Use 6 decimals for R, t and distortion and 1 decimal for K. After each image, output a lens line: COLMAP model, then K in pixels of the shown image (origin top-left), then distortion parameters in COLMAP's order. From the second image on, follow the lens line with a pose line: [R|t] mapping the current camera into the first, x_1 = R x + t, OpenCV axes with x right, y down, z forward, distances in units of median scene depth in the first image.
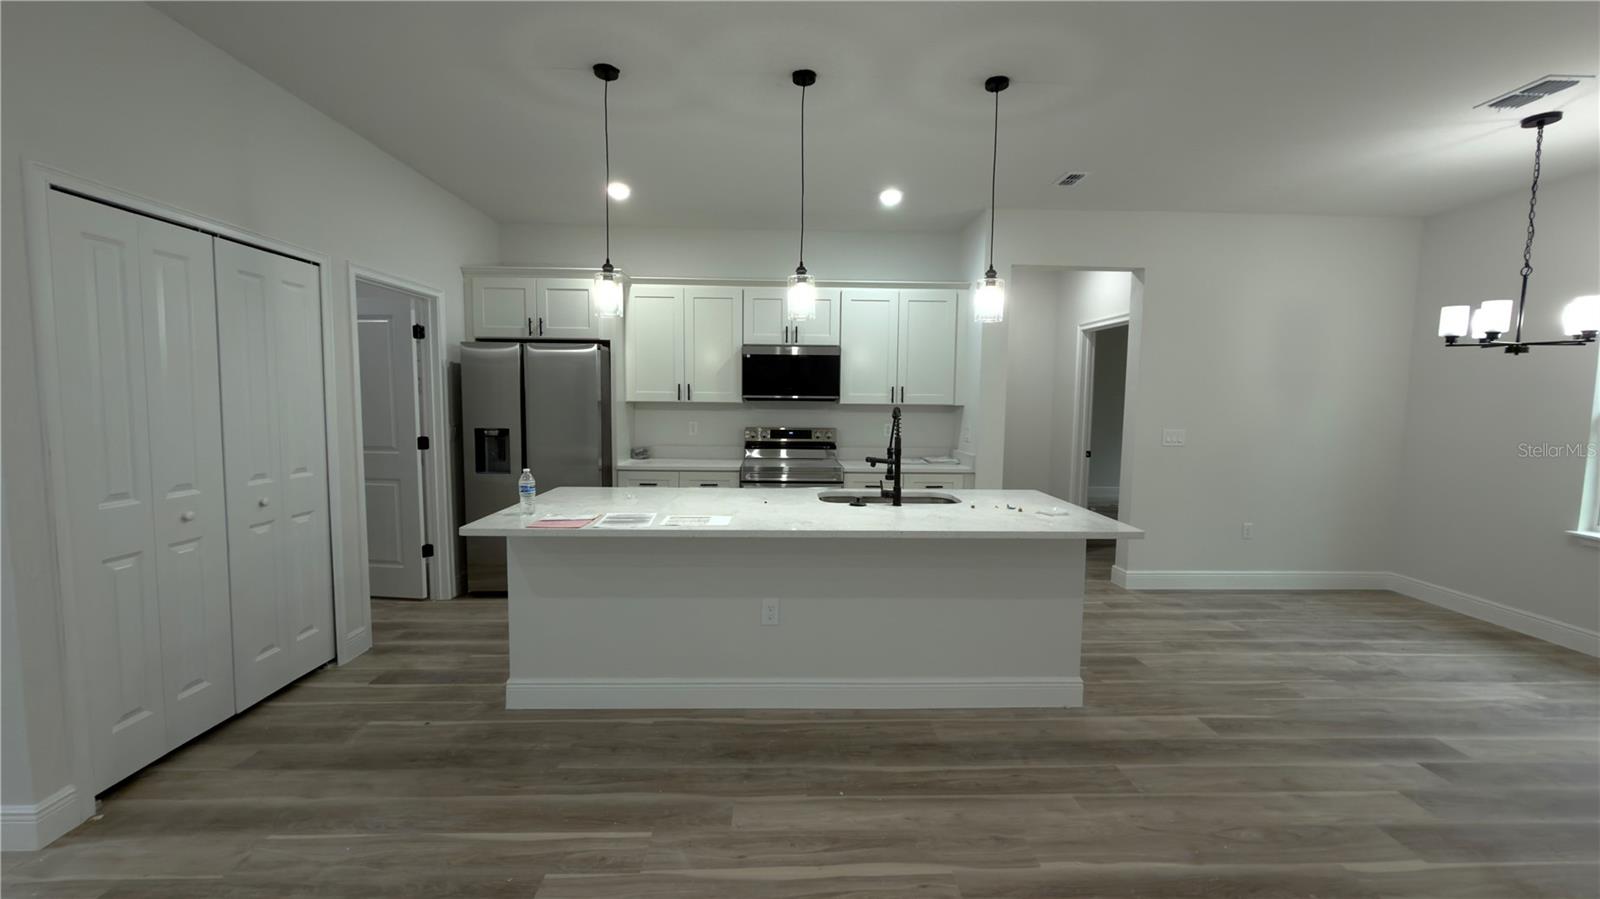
lens RADIAL K [[637.6, 0, 794.0], [0, 637.6, 444.4], [0, 0, 1]] dist [0.000079, 0.000228]
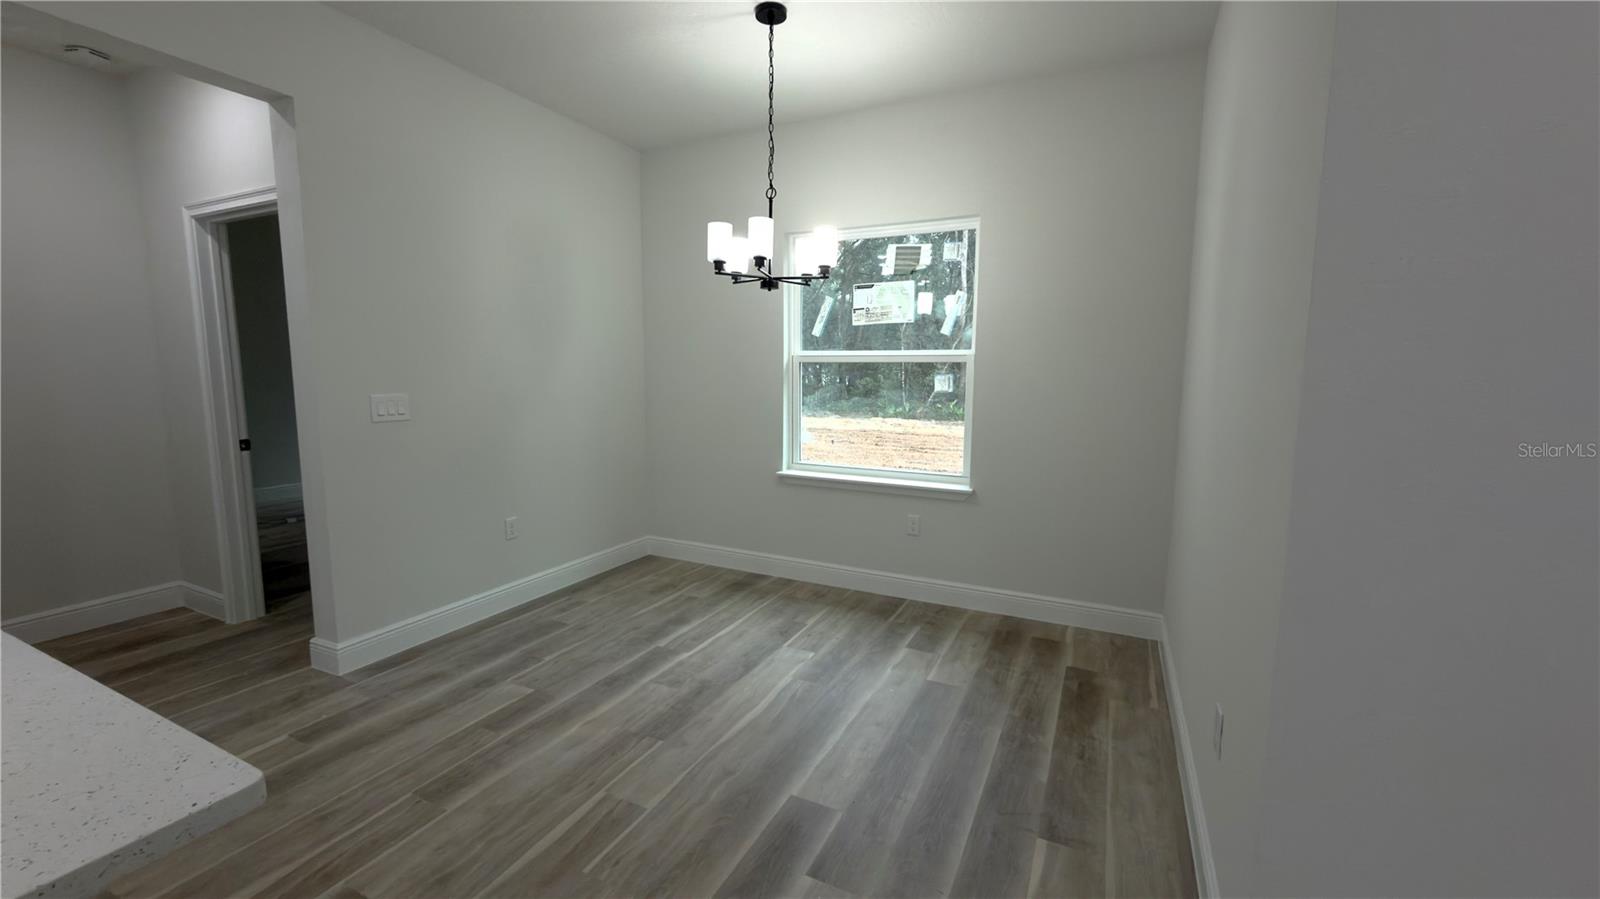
lens RADIAL K [[637.6, 0, 810.7], [0, 637.6, 449.9], [0, 0, 1]] dist [0.000079, 0.000228]
pose [[0.455588, -0.120537, 0.881992, 0.277596], [0.067356, 0.992618, 0.100863, -0.005691], [-0.887639, 0.013455, 0.460344, 0.426802]]
